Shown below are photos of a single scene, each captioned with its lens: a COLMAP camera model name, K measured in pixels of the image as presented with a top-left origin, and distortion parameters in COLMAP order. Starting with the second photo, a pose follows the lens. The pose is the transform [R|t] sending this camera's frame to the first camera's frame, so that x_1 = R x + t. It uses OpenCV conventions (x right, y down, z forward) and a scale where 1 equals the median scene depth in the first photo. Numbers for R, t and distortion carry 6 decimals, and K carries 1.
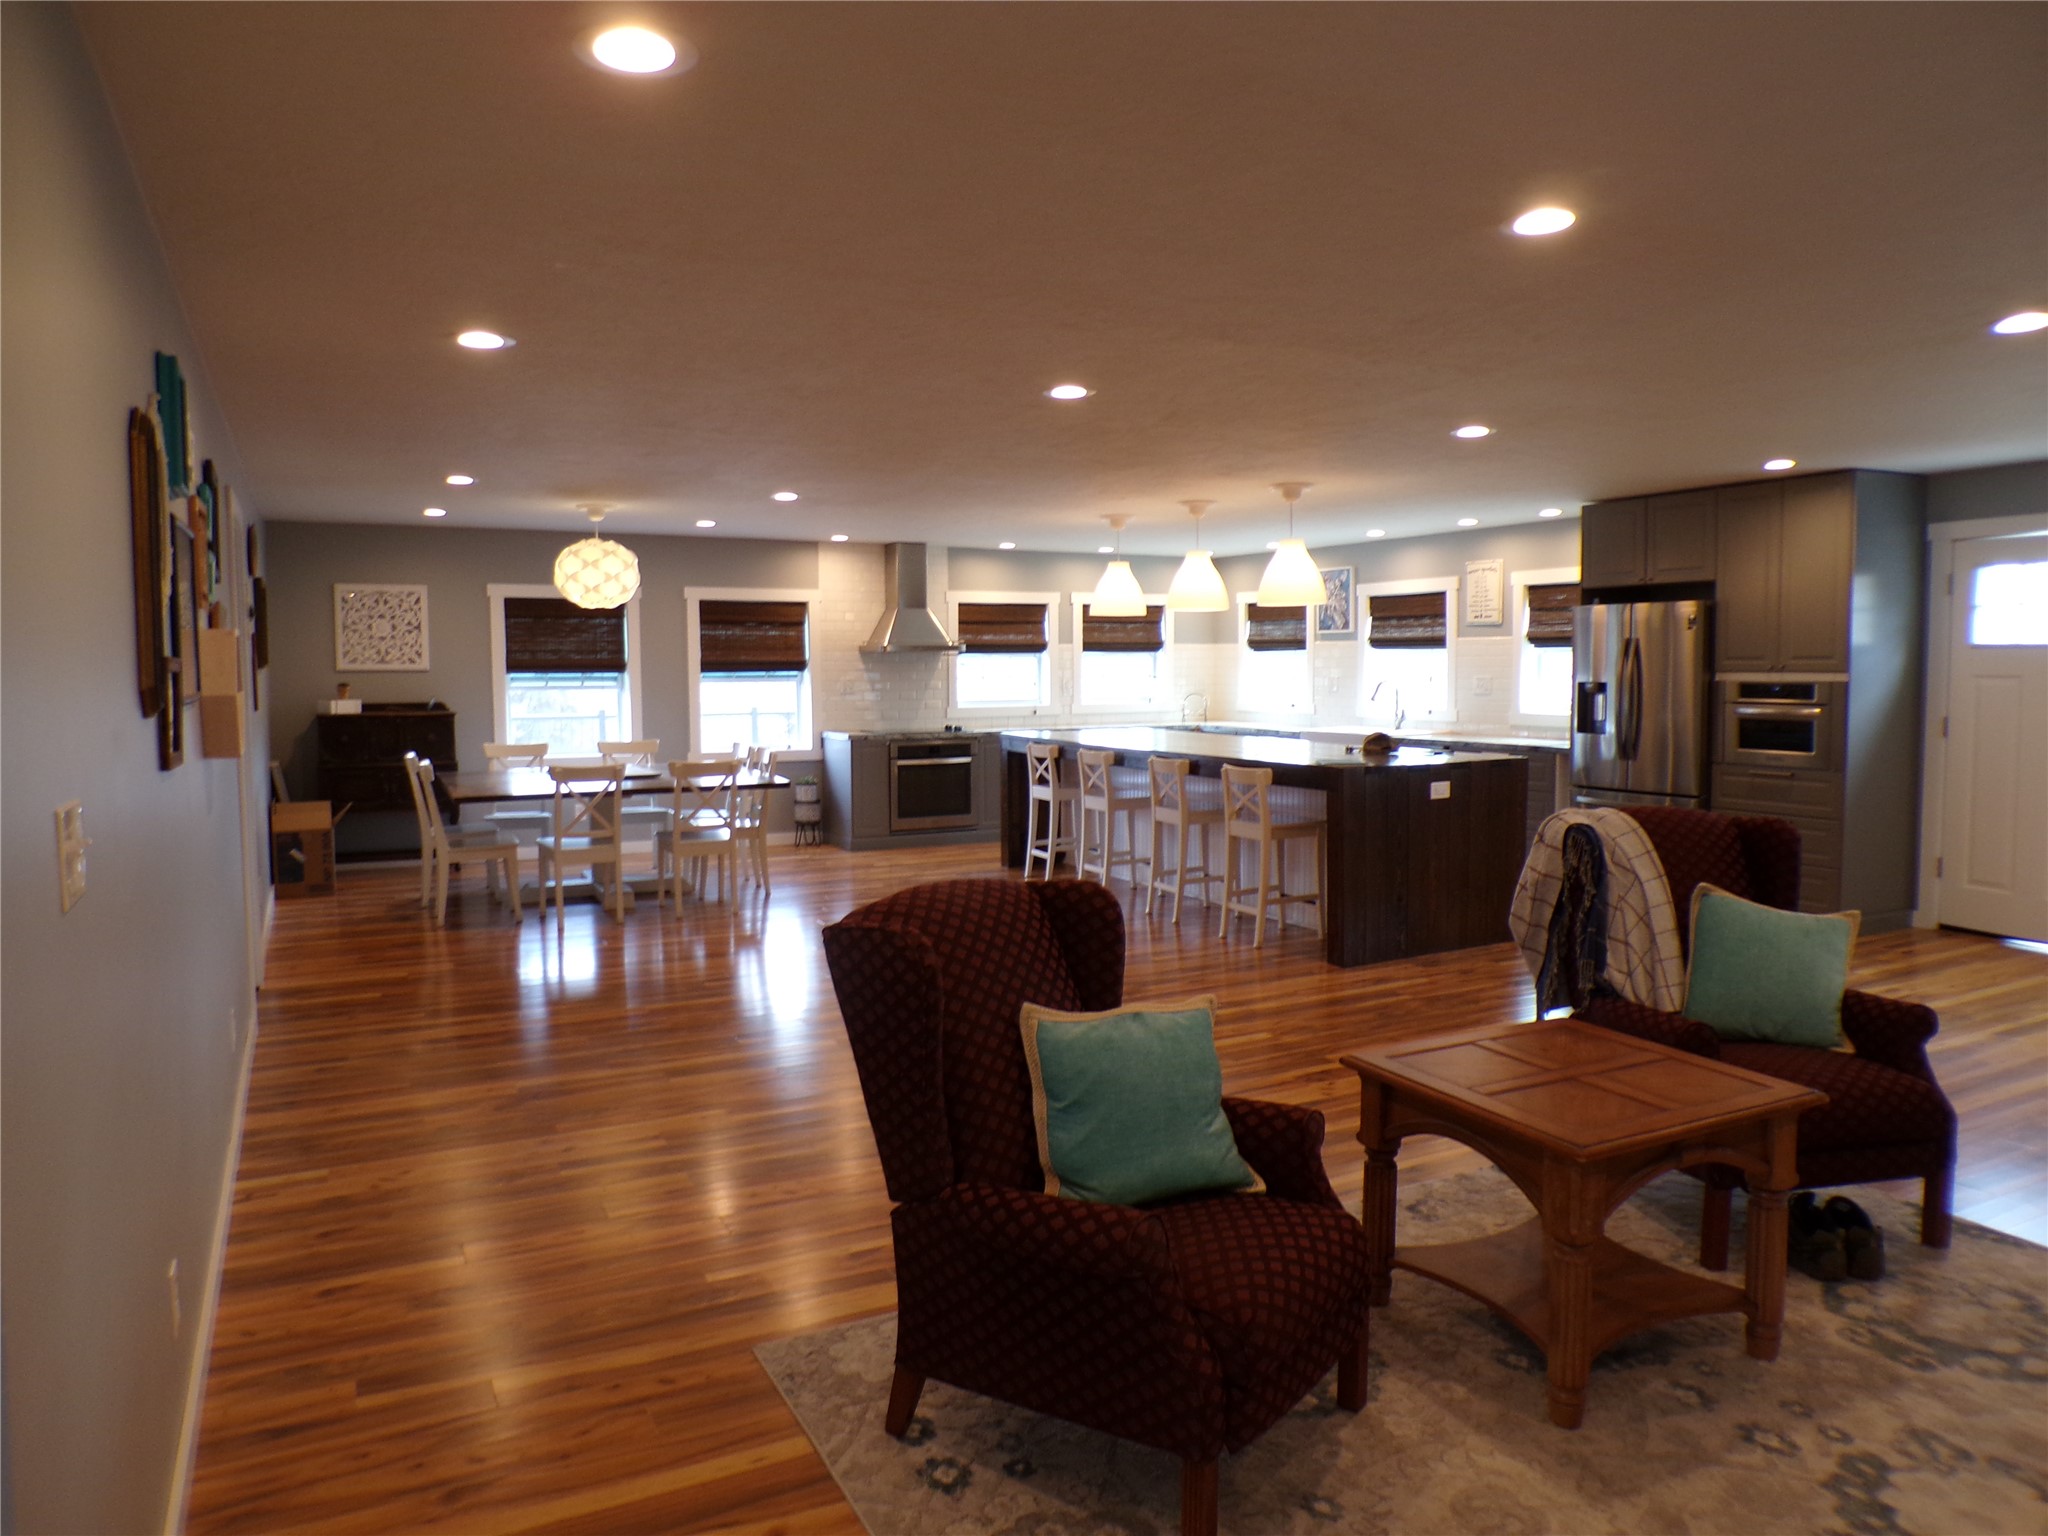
lens RADIAL K [[1368.4, 0, 1012.3], [0, 1368.4, 755.8], [0, 0, 1]] dist [-0.043524, 0.005862]
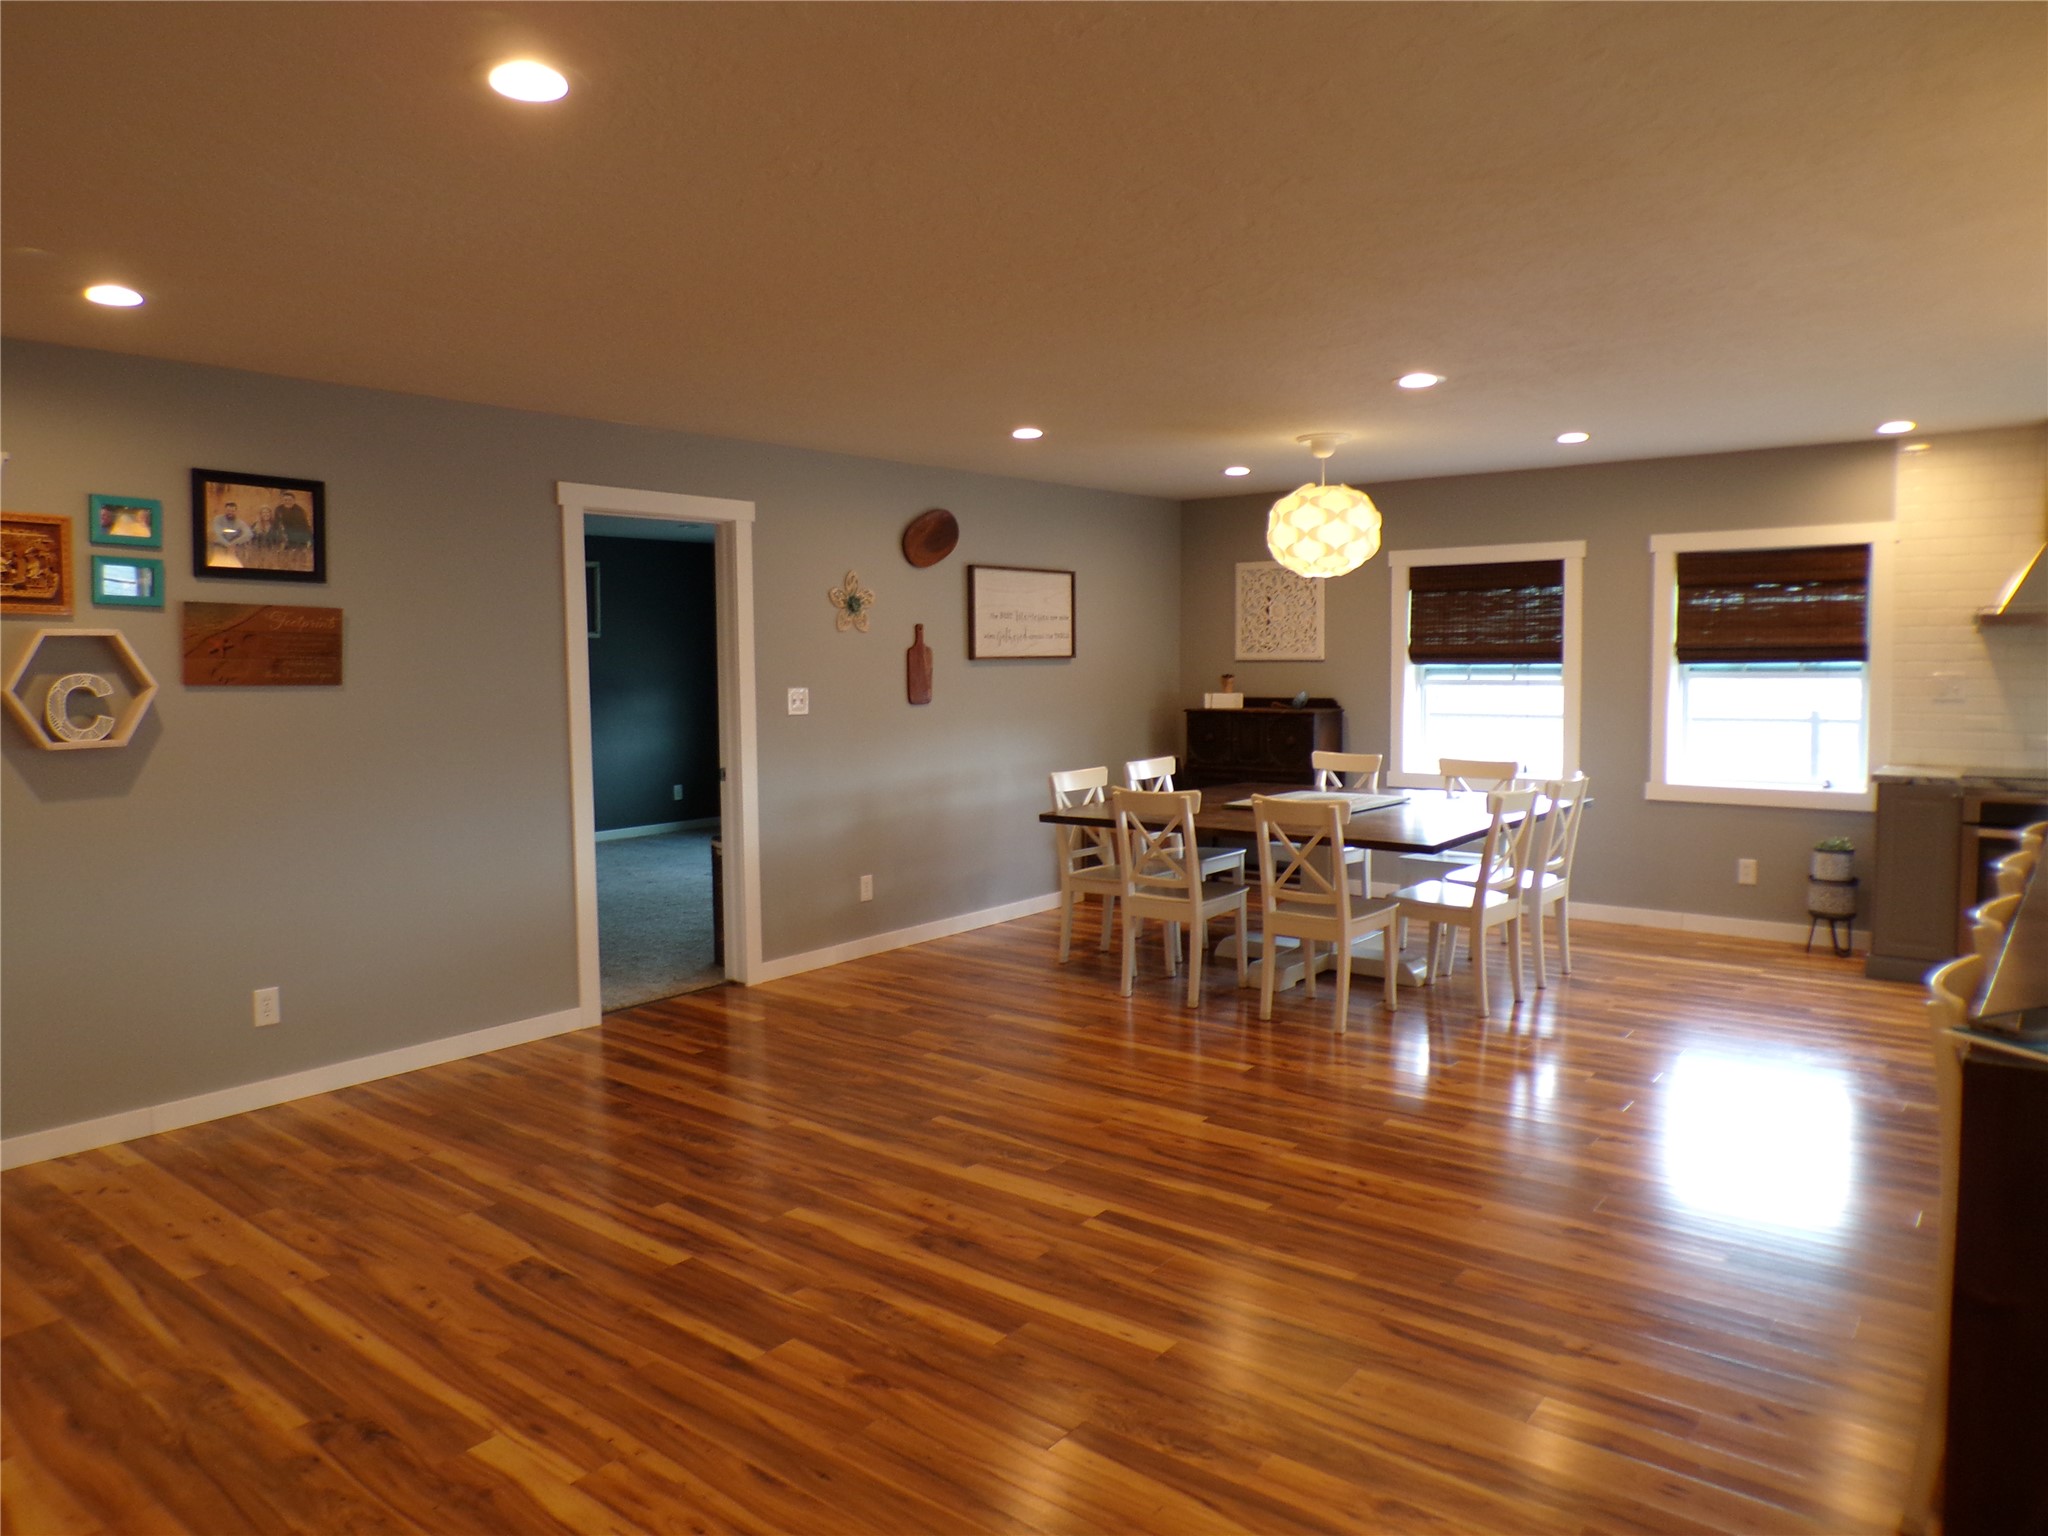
lens RADIAL K [[1368.4, 0, 1012.3], [0, 1368.4, 755.8], [0, 0, 1]] dist [-0.043524, 0.005862]
pose [[0.401874, 0.061679, -0.913616, 0.249822], [-0.053029, 0.997622, 0.044024, -0.028697], [0.914158, 0.030756, 0.404189, 0.454597]]
